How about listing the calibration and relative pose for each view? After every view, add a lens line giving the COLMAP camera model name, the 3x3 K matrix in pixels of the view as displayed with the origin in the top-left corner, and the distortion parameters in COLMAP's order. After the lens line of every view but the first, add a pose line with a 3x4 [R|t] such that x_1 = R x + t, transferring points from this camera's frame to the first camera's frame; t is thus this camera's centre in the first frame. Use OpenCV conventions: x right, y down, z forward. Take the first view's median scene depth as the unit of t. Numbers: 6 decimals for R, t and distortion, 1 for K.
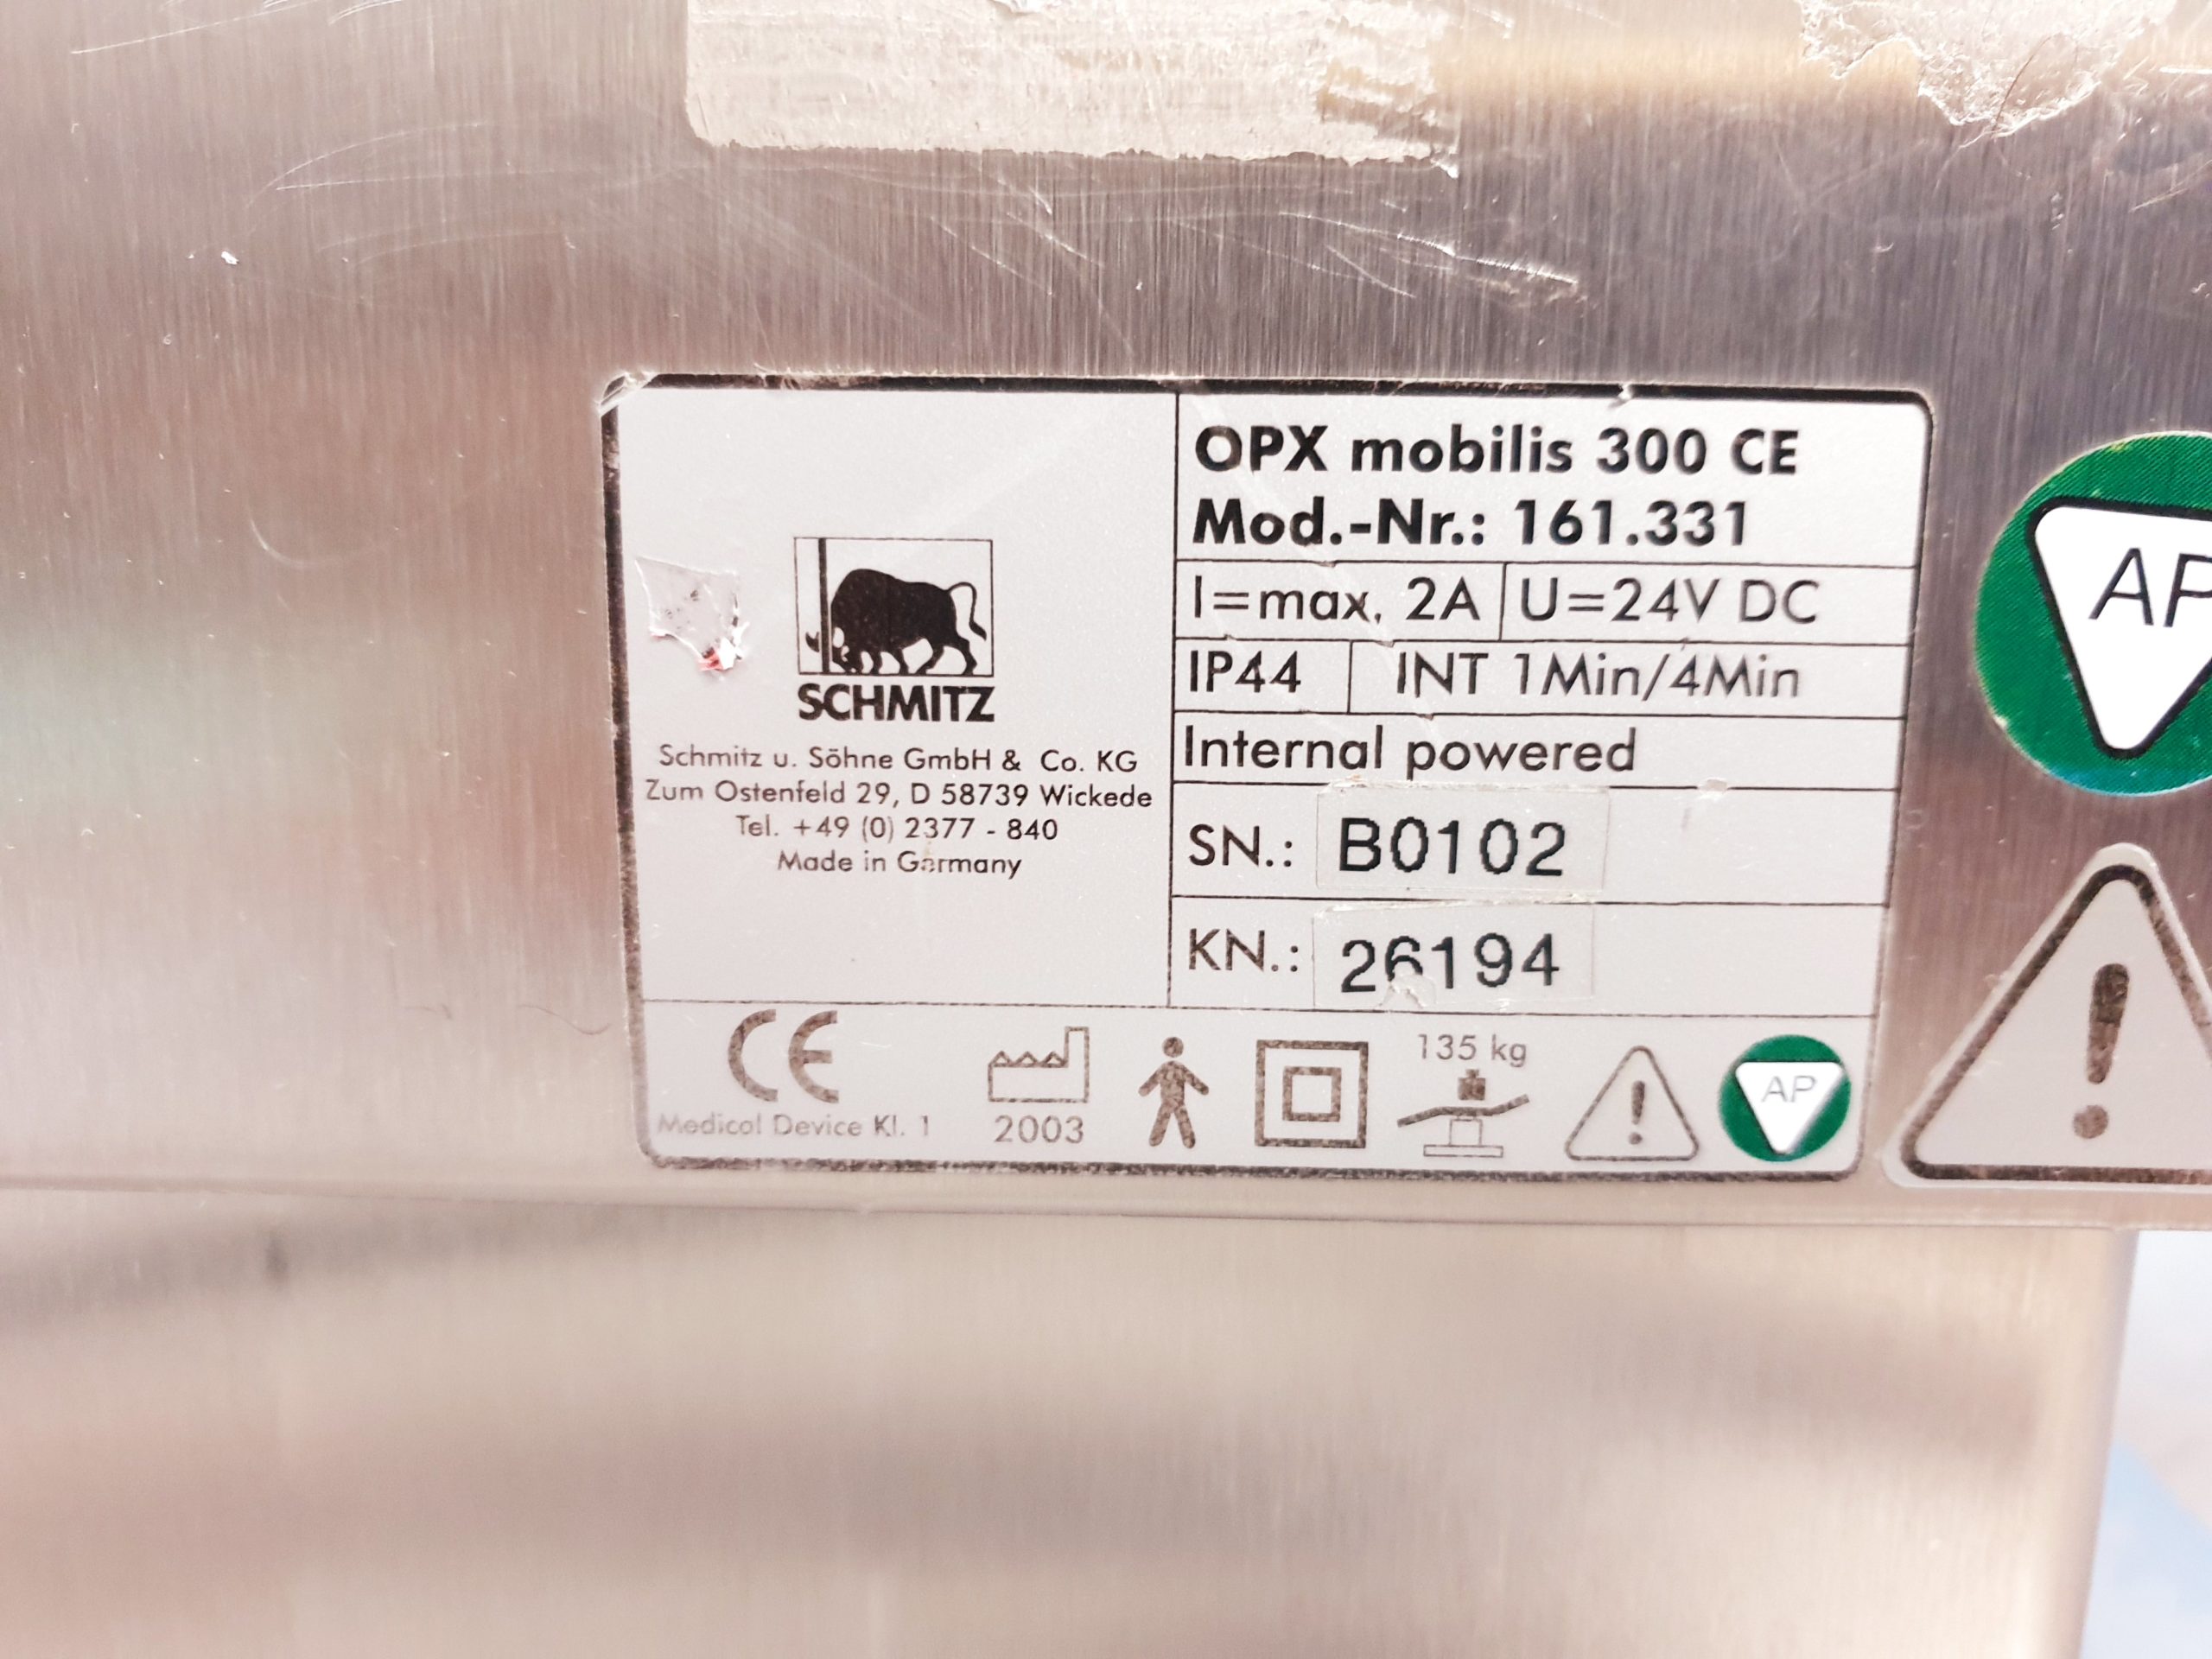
lens RADIAL K [[1725.0, 0, 1106.0], [0, 1725.0, 829.5], [0, 0, 1]] dist [0.021719, 0.016618]
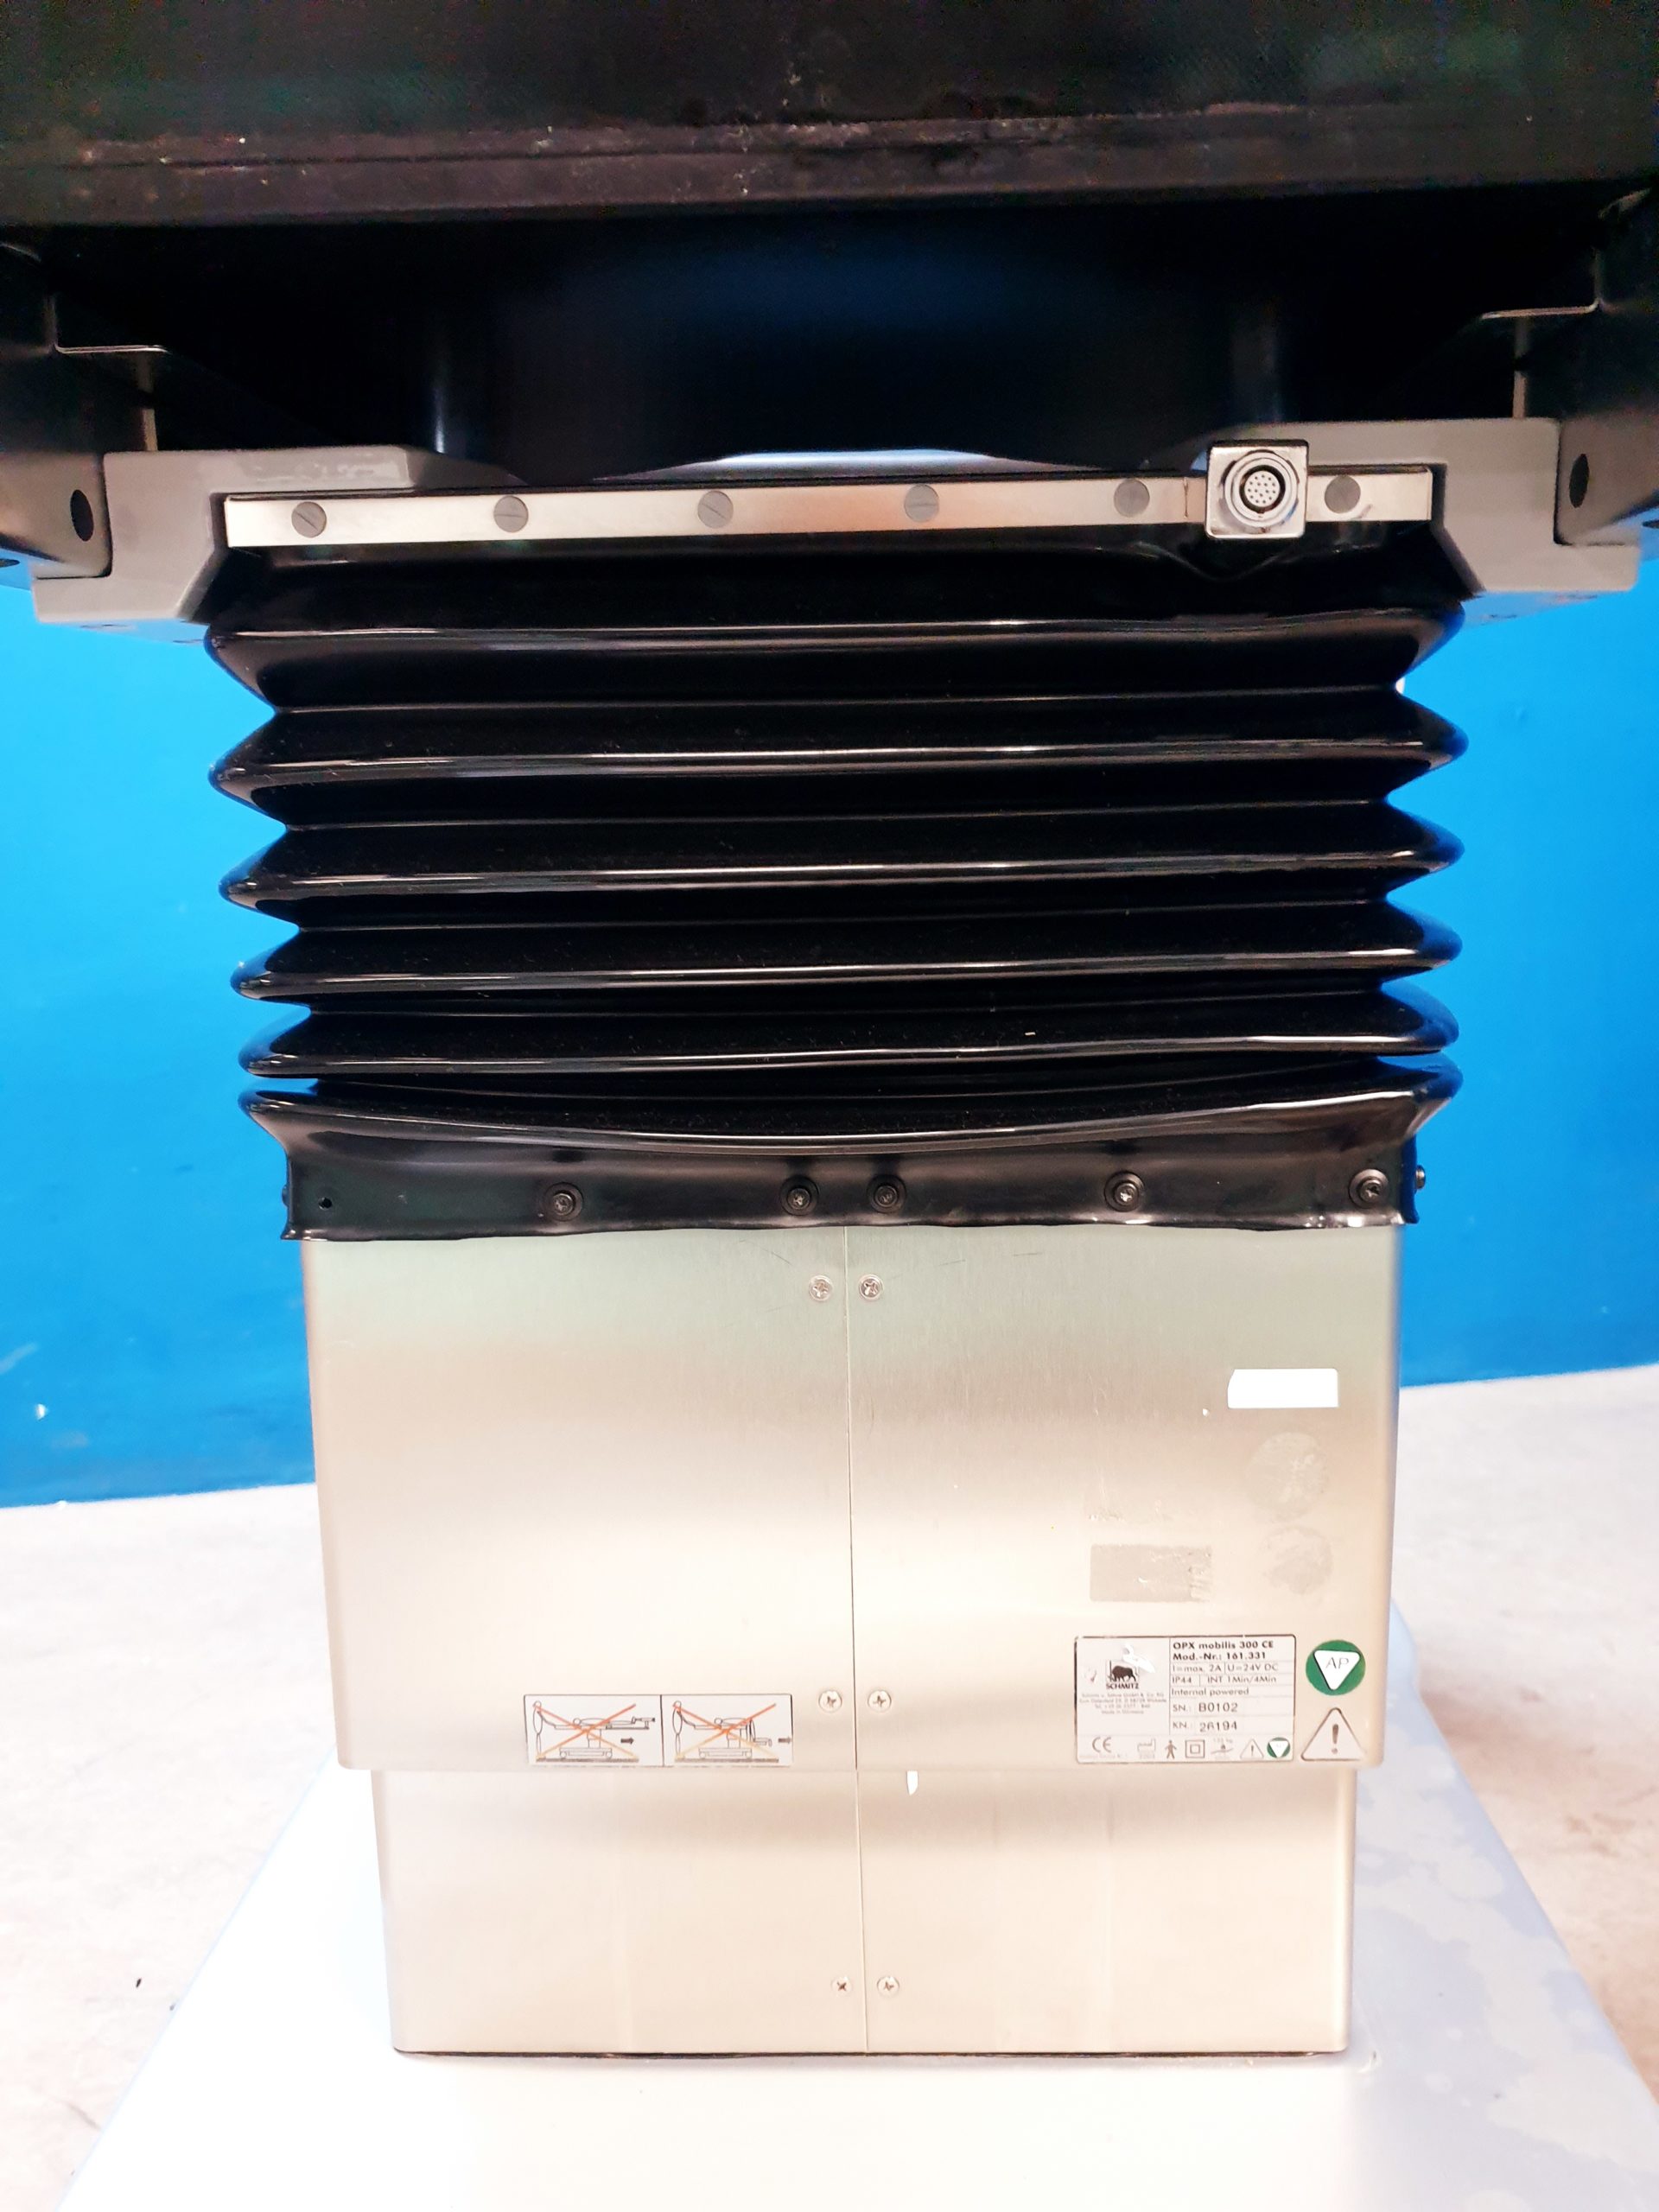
lens RADIAL K [[1725.0, 0, 829.5], [0, 1725.0, 1106.0], [0, 0, 1]] dist [0.021719, 0.016618]
pose [[0.999414, -0.033574, -0.006637, -1.012680], [0.033449, 0.999276, -0.018137, -1.972770], [0.007241, 0.017905, 0.999813, -4.935026]]
